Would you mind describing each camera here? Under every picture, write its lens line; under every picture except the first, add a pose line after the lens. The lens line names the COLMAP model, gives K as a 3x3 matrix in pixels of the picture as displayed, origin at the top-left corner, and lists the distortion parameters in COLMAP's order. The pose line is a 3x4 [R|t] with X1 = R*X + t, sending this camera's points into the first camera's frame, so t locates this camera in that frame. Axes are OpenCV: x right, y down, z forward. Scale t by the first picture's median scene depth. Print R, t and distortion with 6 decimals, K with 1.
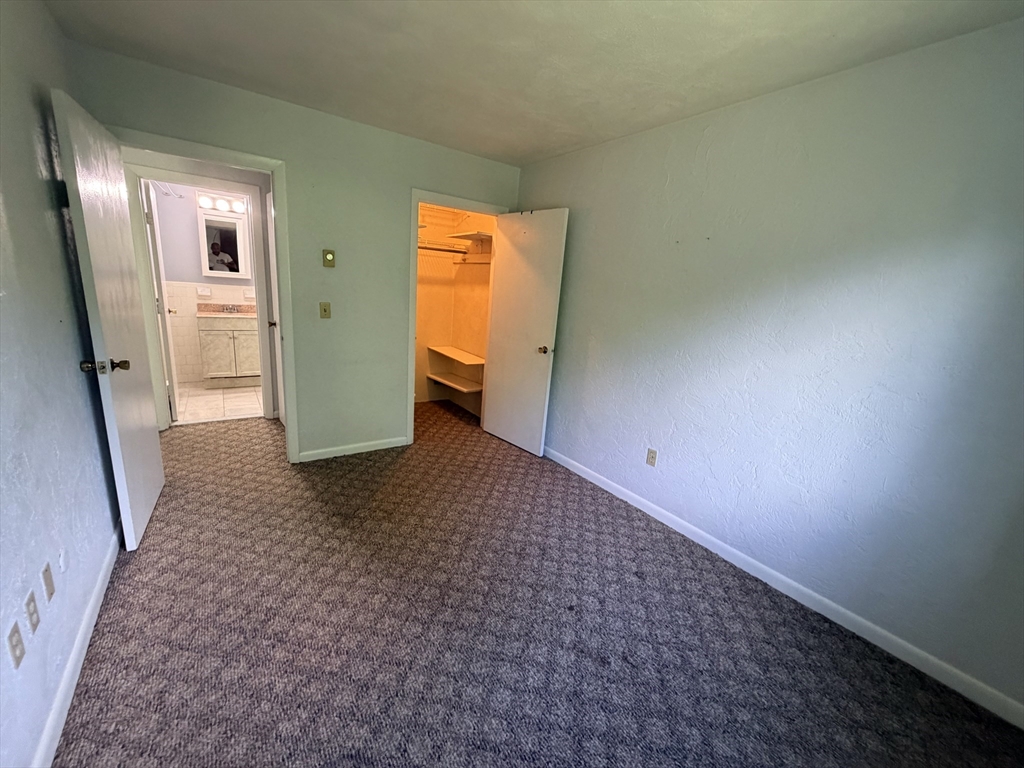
lens RADIAL K [[408.2, 0, 512.0], [0, 408.2, 384.0], [0, 0, 1]] dist [0.000219, -0.000268]
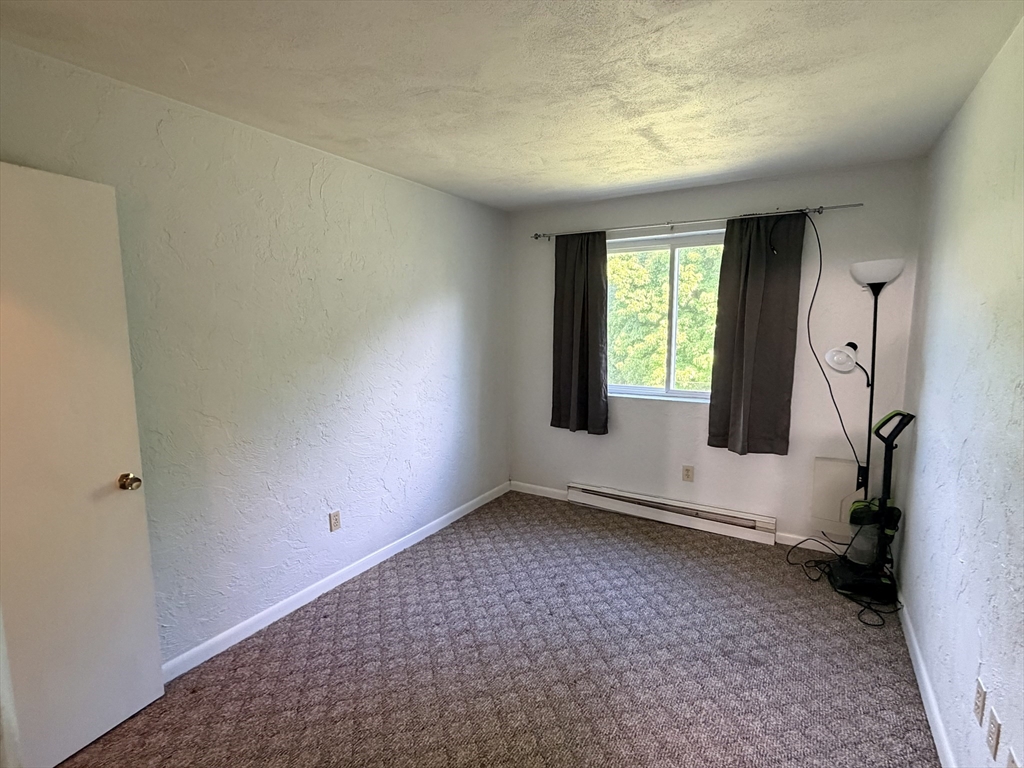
lens RADIAL K [[488.7, 0, 512.0], [0, 488.7, 384.0], [0, 0, 1]] dist [0.003041, 0.000863]
pose [[-0.388690, -0.191506, 0.901247, -0.894876], [0.189263, 0.940706, 0.281516, -0.412452], [-0.901720, 0.279995, -0.329399, 1.197989]]
